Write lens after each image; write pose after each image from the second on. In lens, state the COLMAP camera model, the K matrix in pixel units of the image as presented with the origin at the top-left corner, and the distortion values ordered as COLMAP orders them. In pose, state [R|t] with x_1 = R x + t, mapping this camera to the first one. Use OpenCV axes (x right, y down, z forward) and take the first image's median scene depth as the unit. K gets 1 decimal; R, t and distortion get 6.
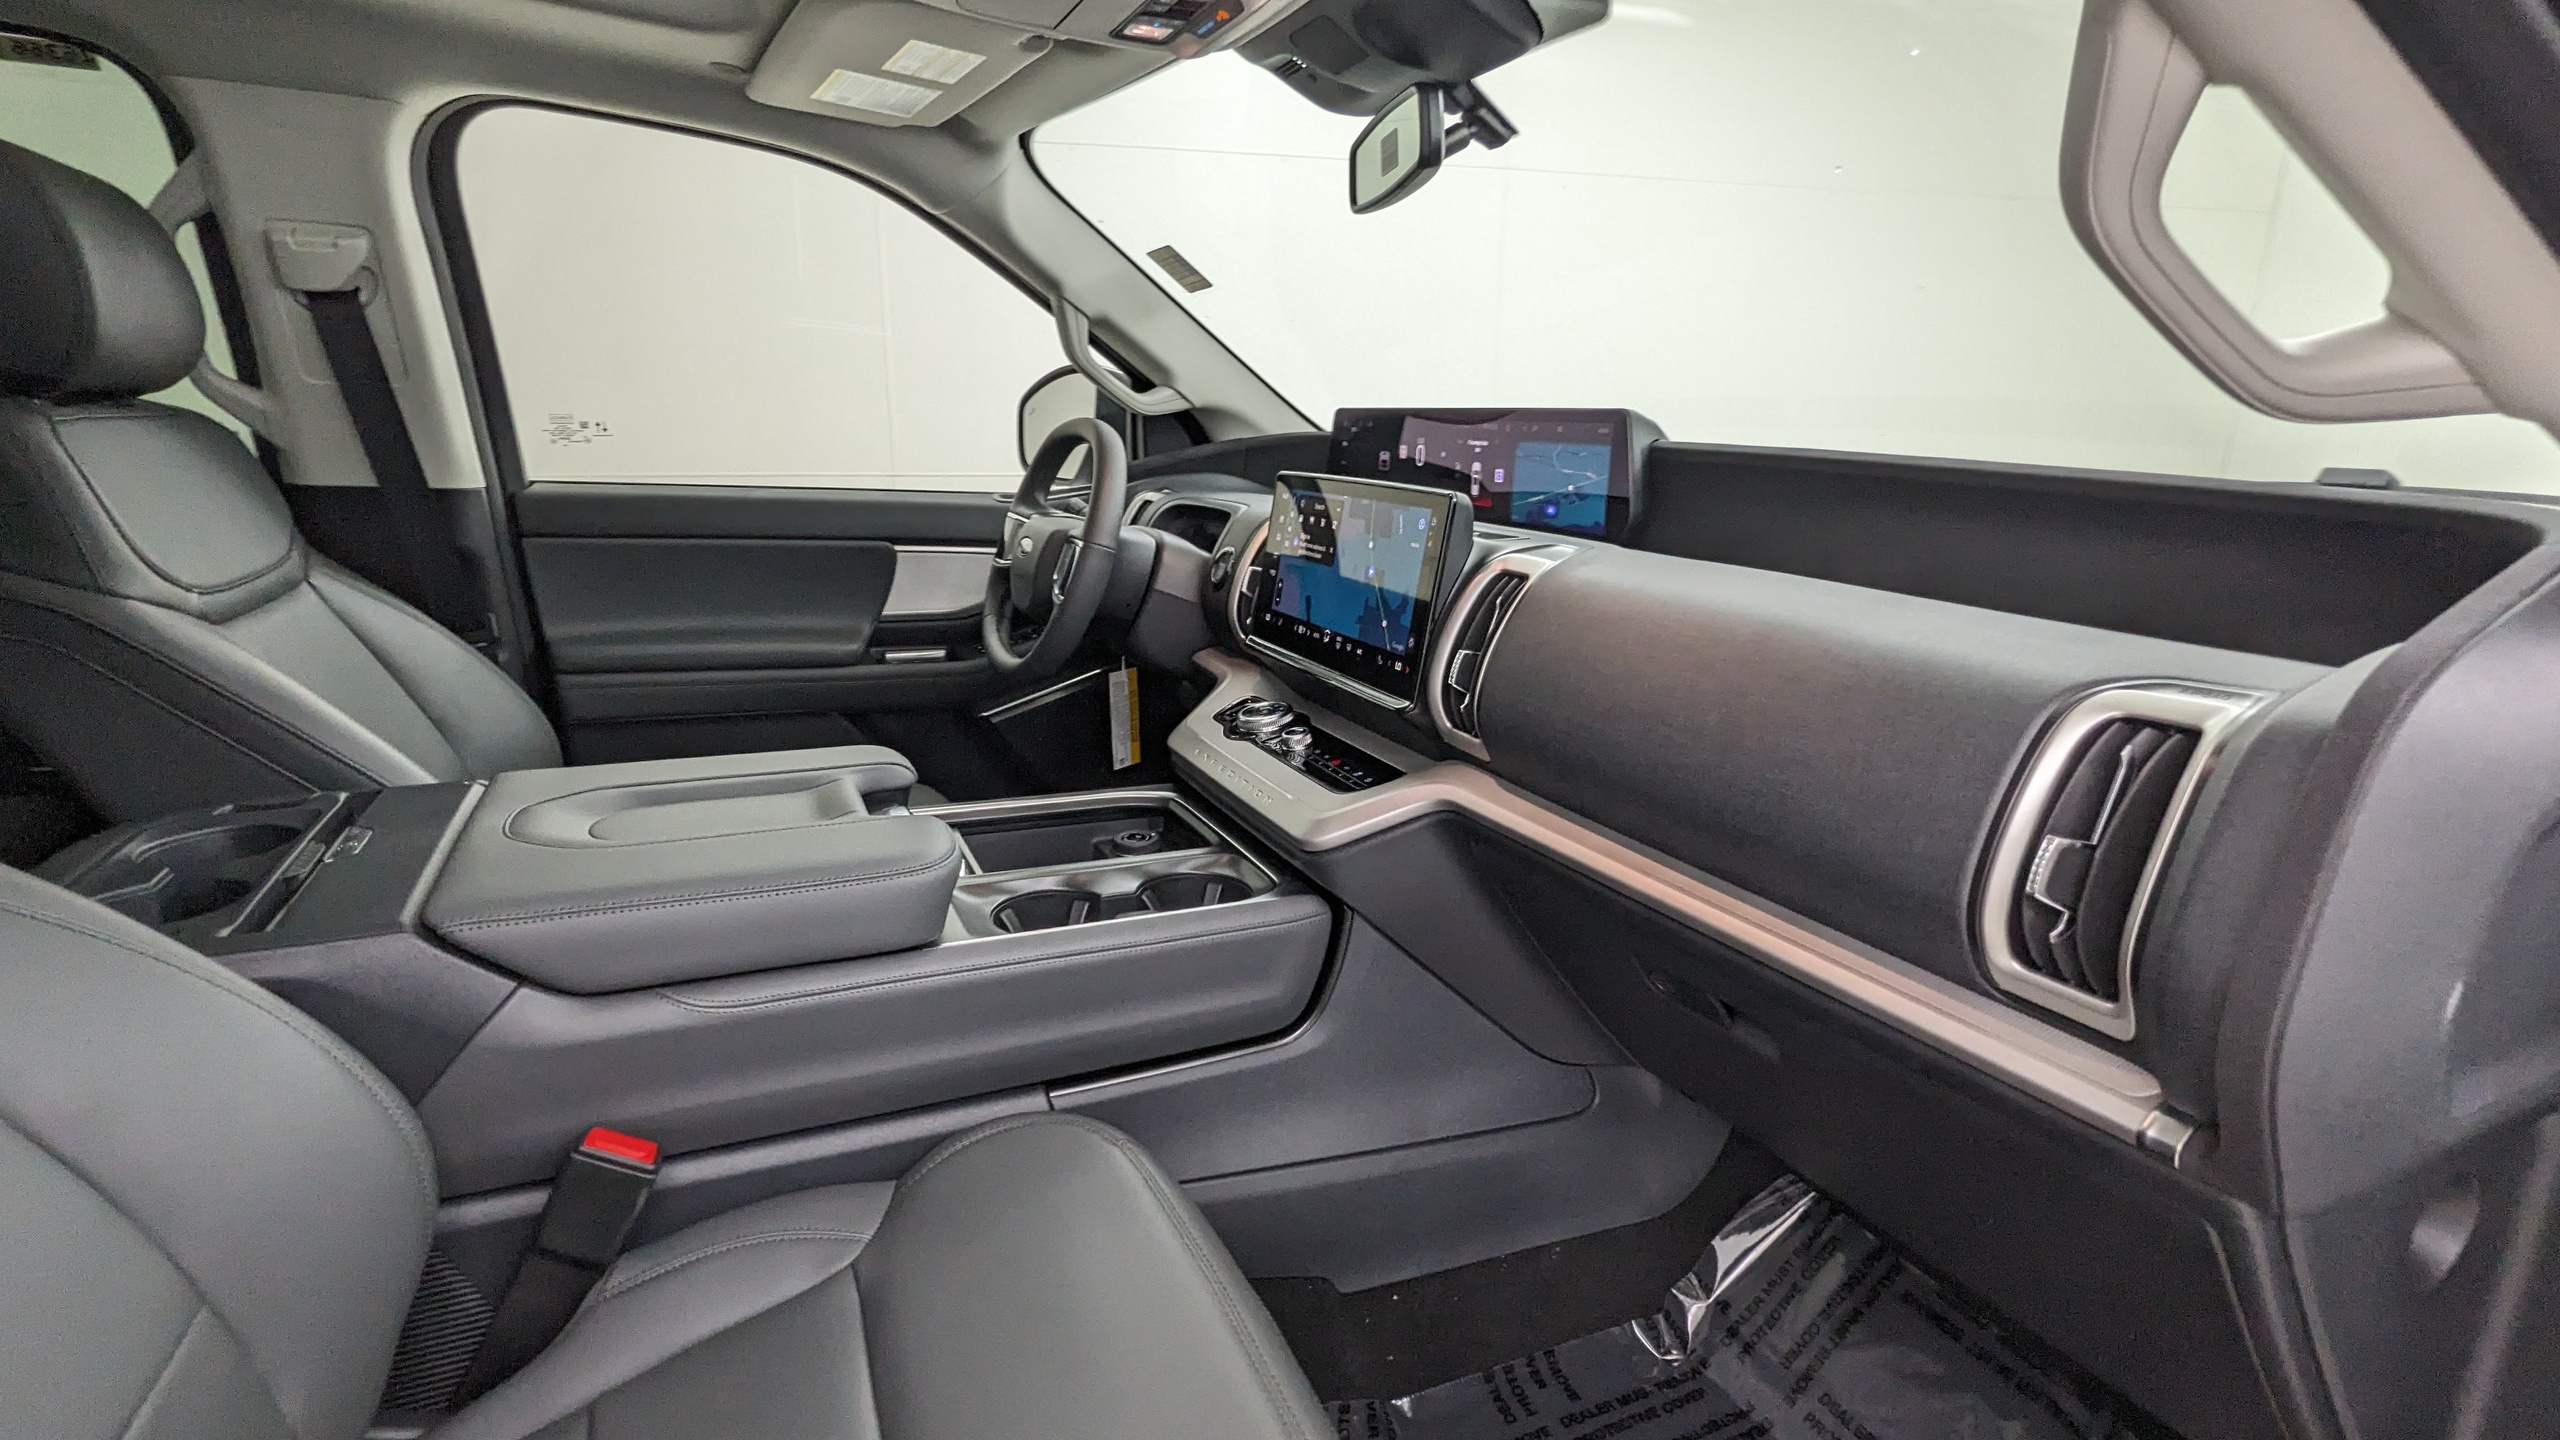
lens RADIAL K [[1234.4, 0, 1285.6], [0, 1234.4, 724.4], [0, 0, 1]] dist [0.000762, 0.000440]
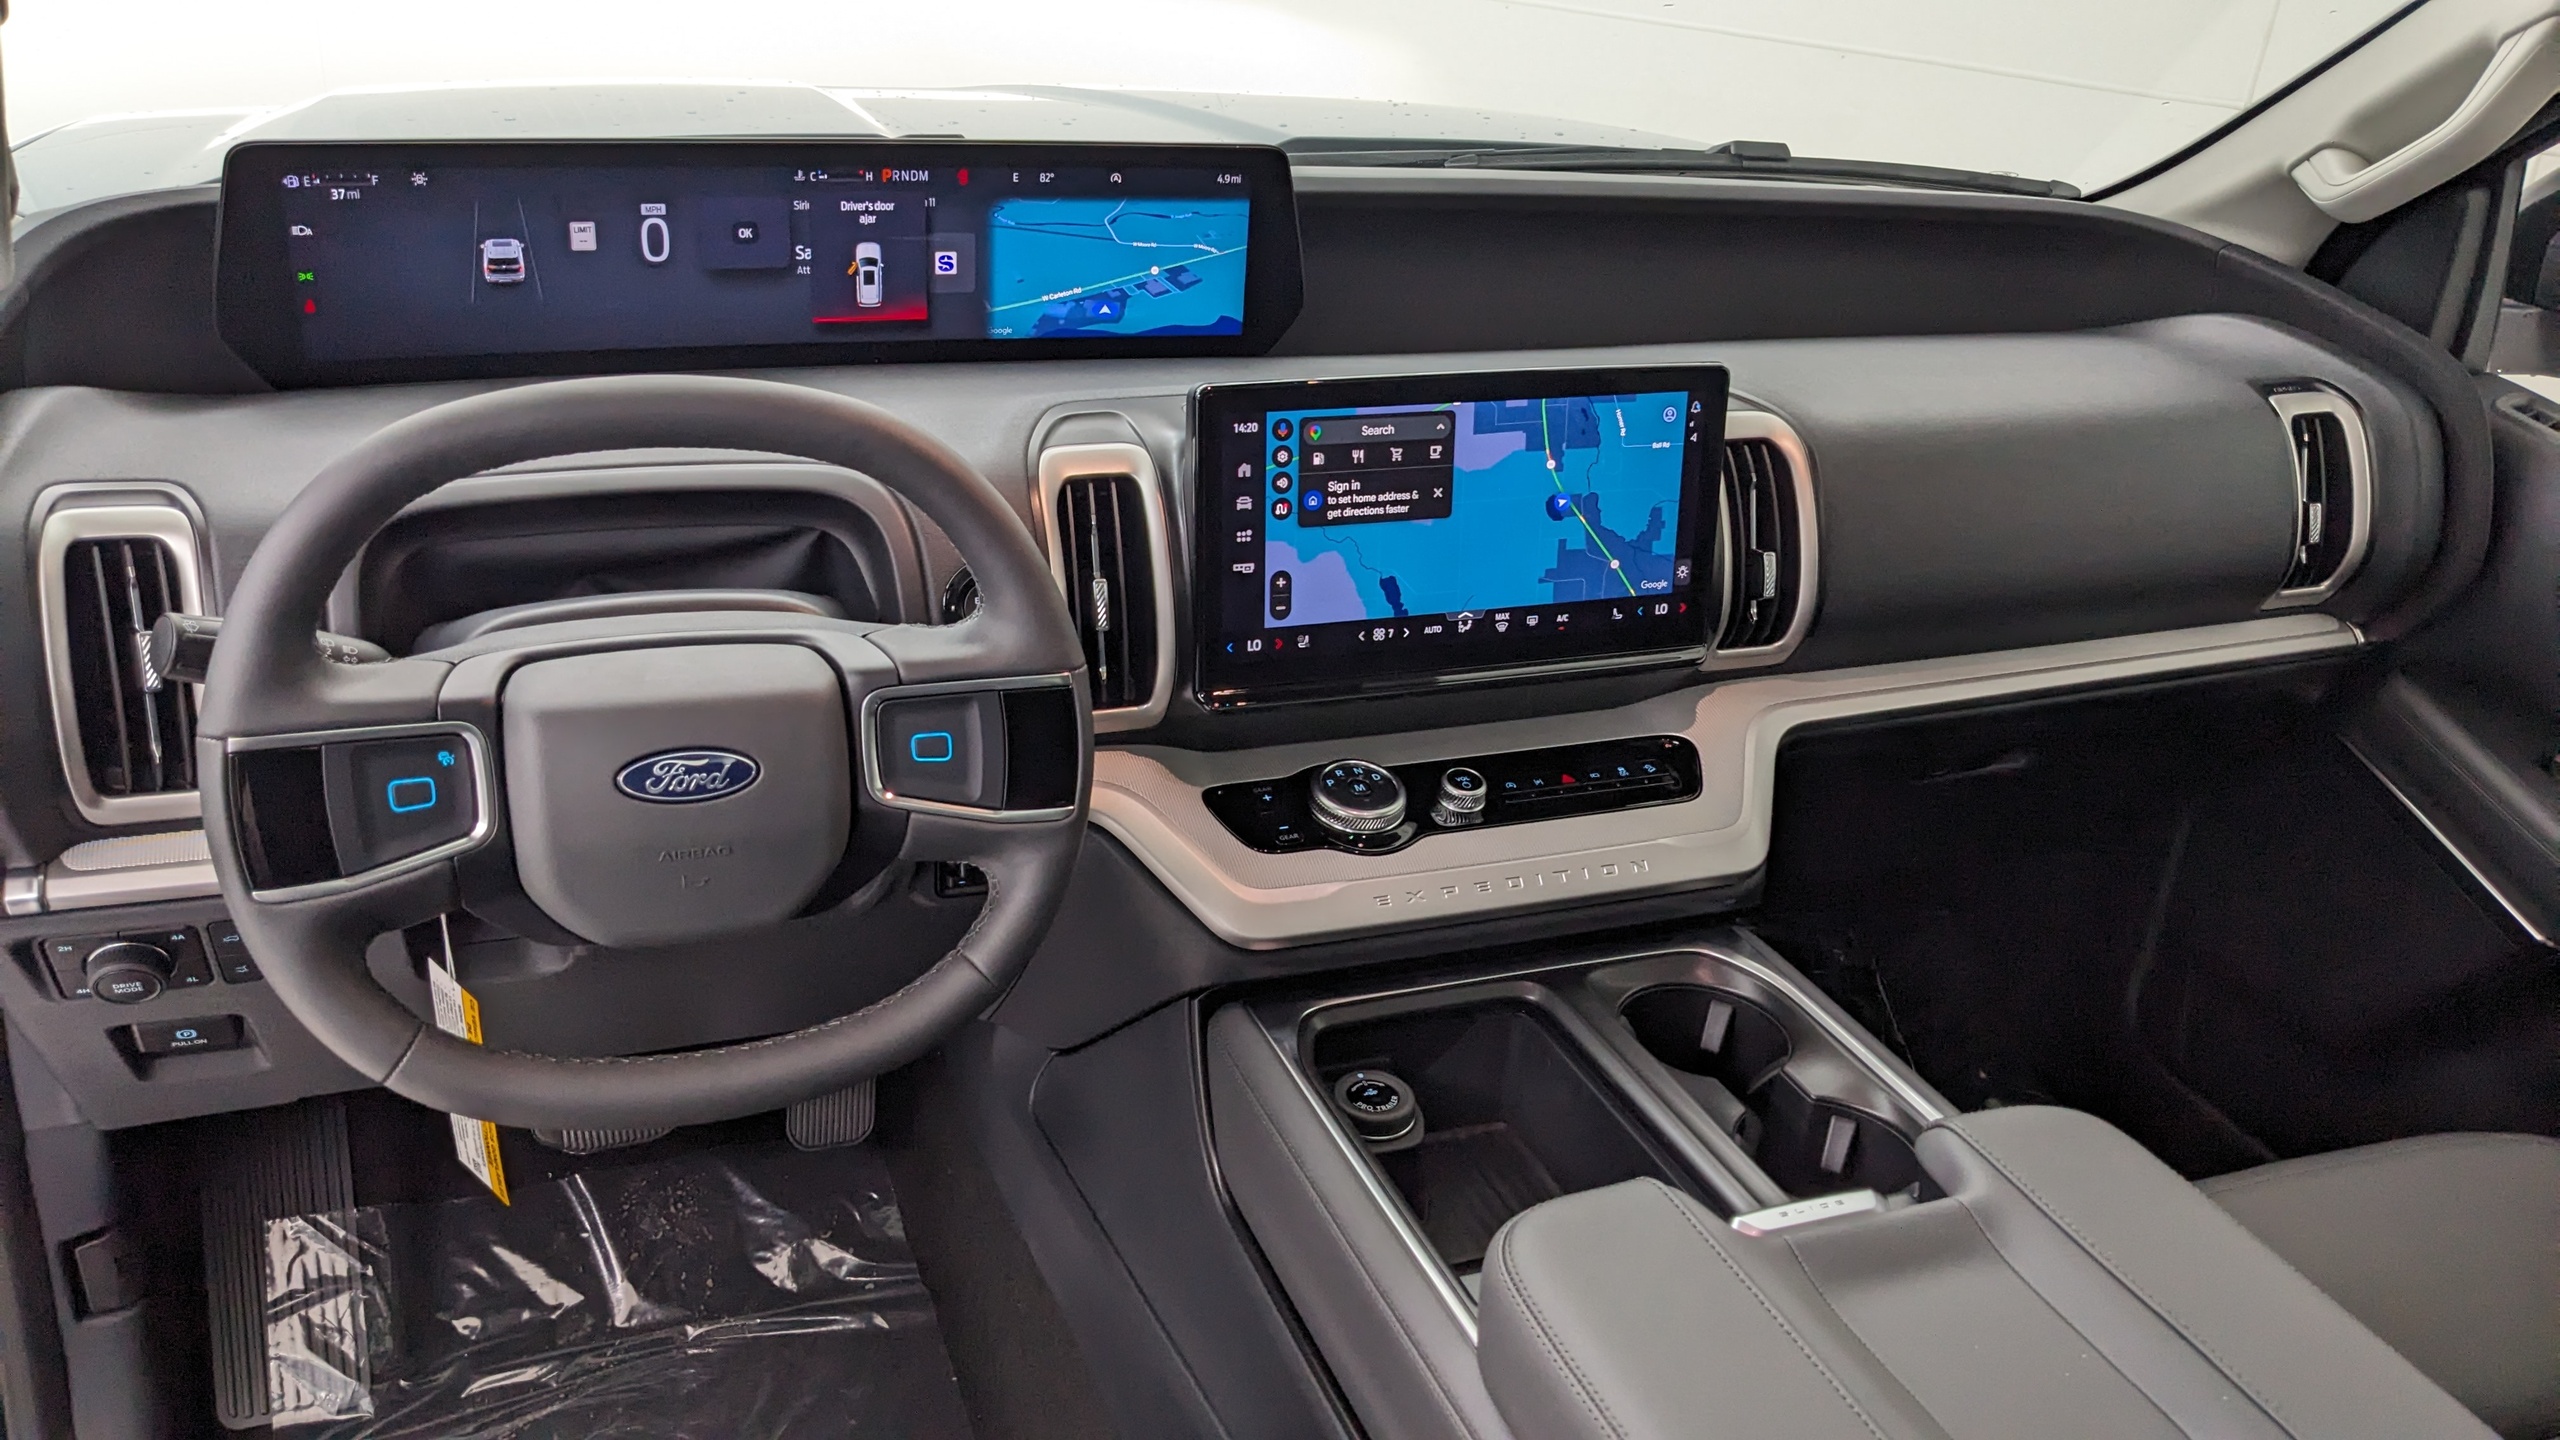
lens RADIAL K [[2063.5, 0, 1248.8], [0, 2063.5, 795.8], [0, 0, 1]] dist [0.064659, -0.001758]
pose [[0.070359, -0.468488, 0.880664, -0.943984], [0.180478, 0.874260, 0.450663, -0.488495], [-0.981059, 0.127232, 0.146064, 0.957564]]
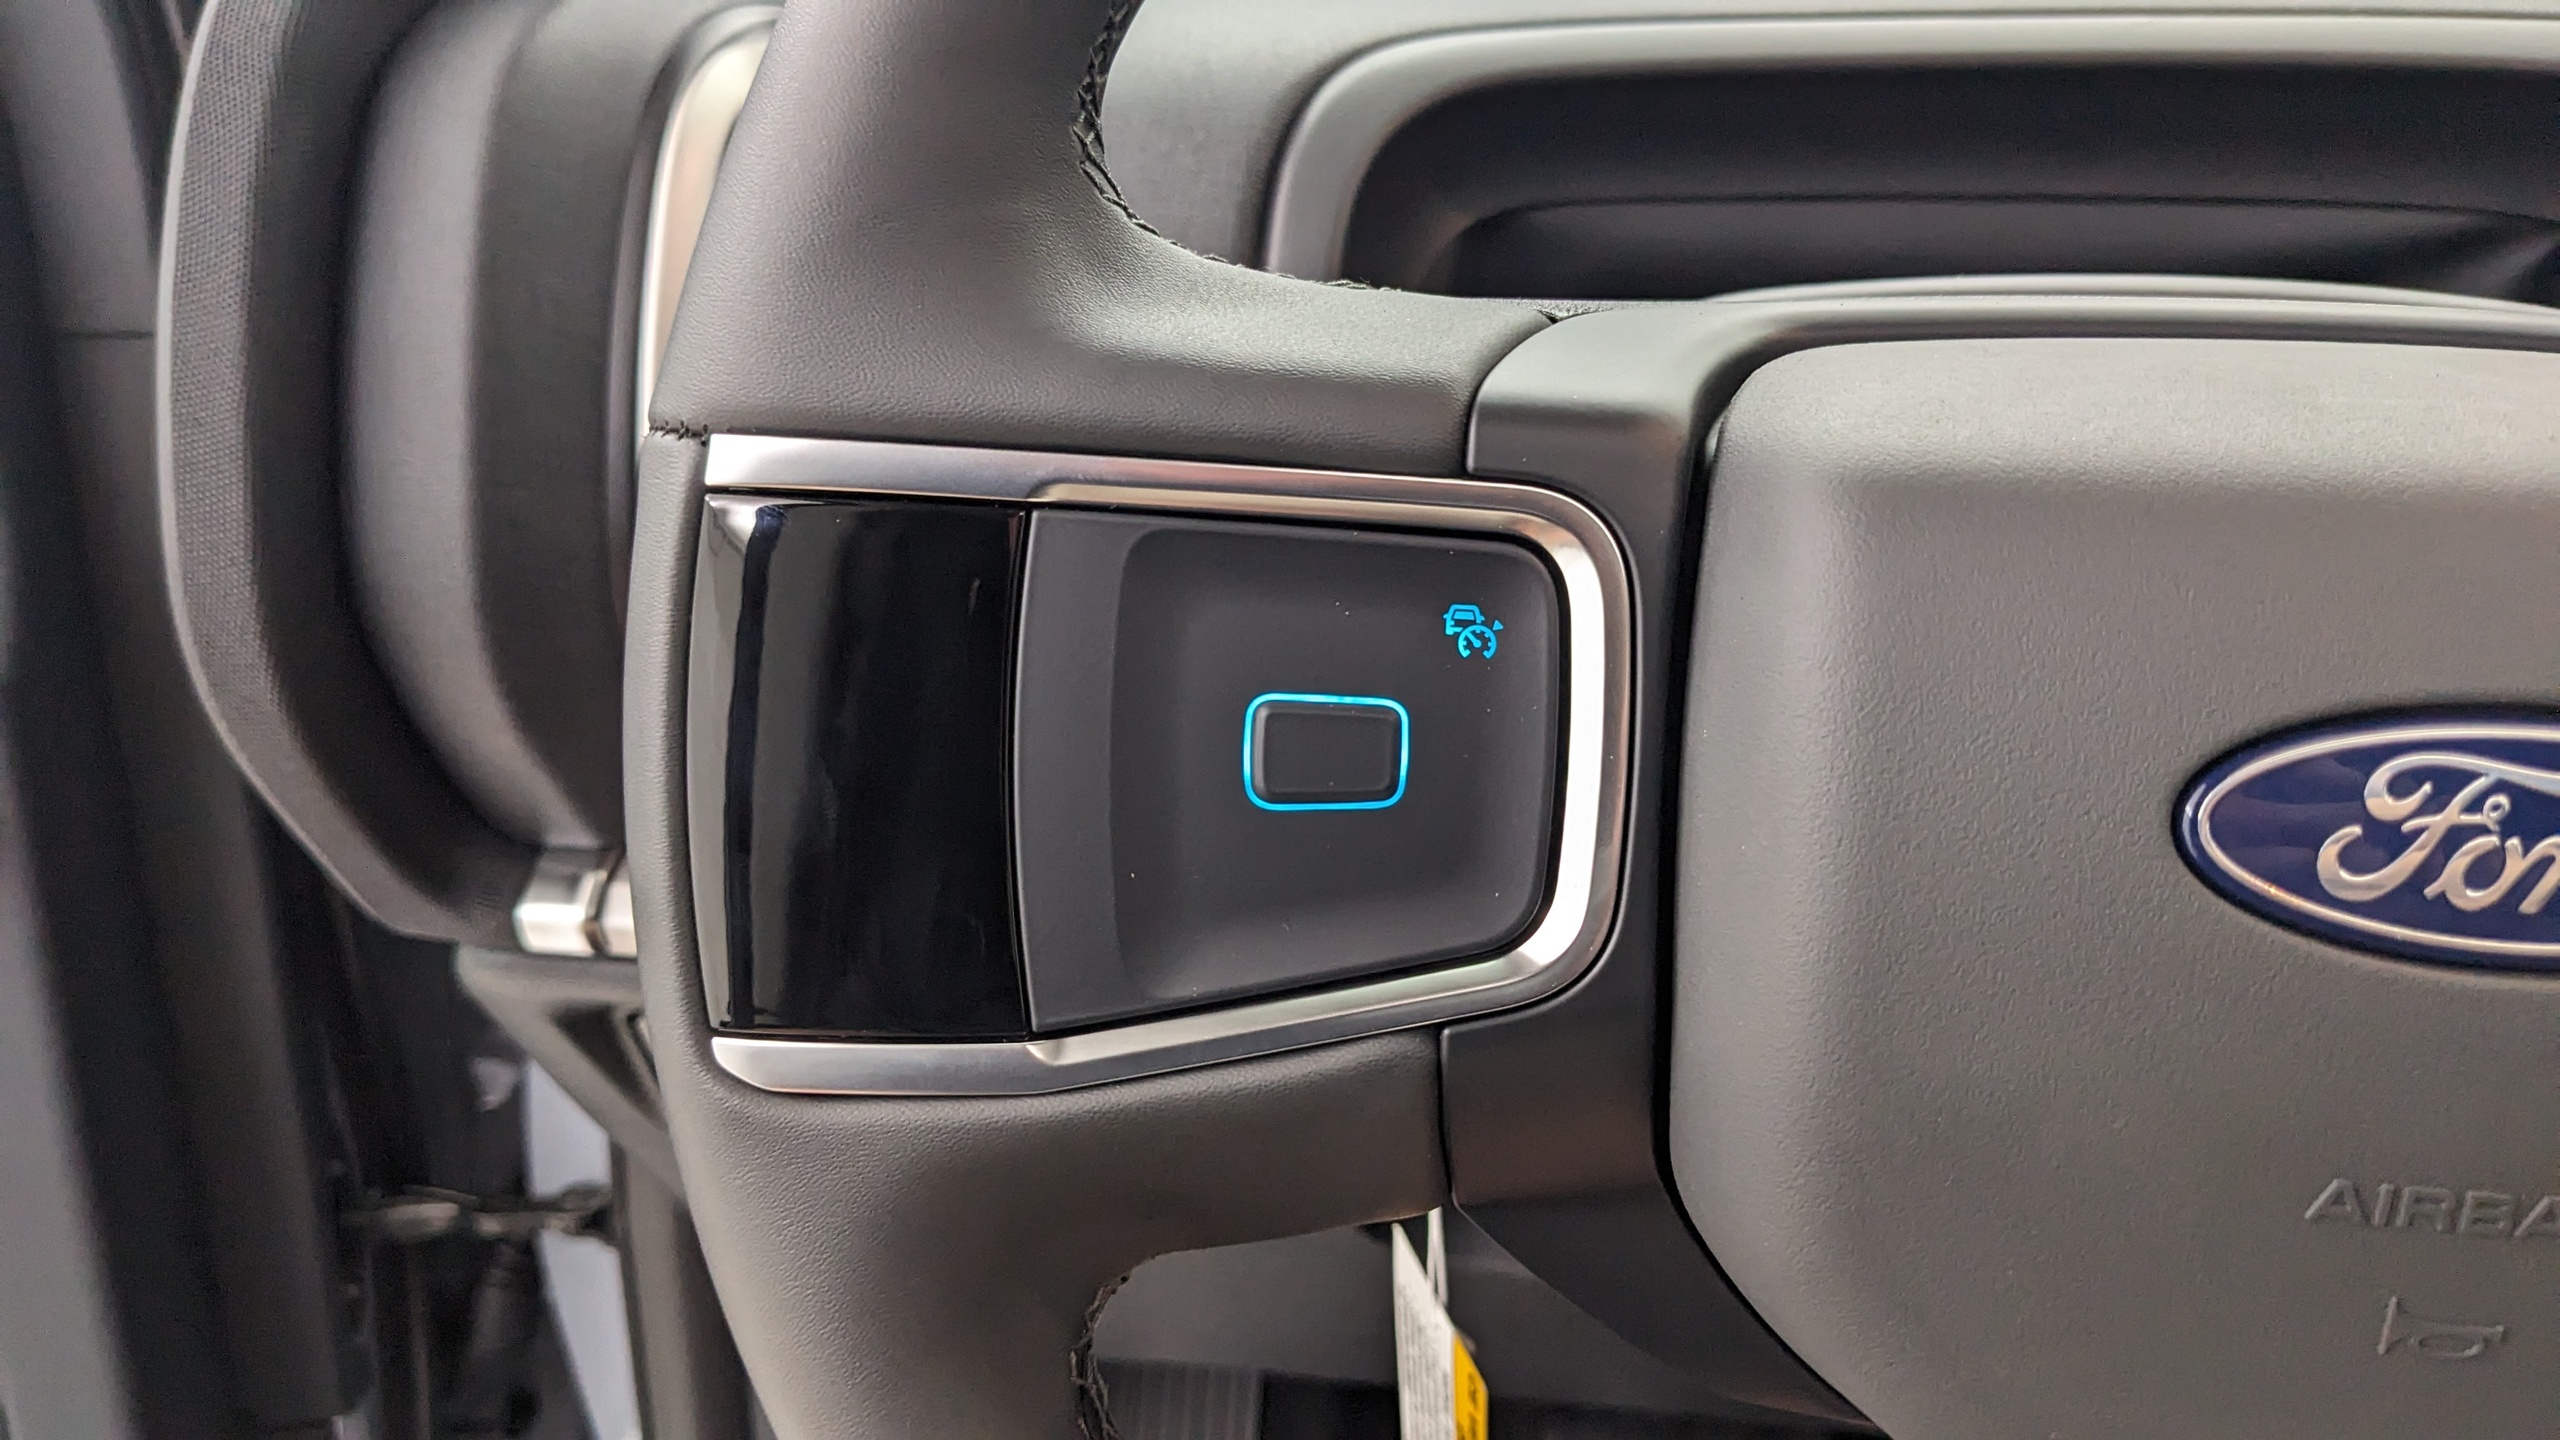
lens RADIAL K [[2079.4, 0, 1284.7], [0, 2079.4, 728.2], [0, 0, 1]] dist [0.078733, -0.203848]
pose [[0.544446, -0.346191, 0.764022, -0.445251], [0.226901, 0.937682, 0.263188, -0.256062], [-0.807523, 0.030066, 0.589069, 1.256959]]
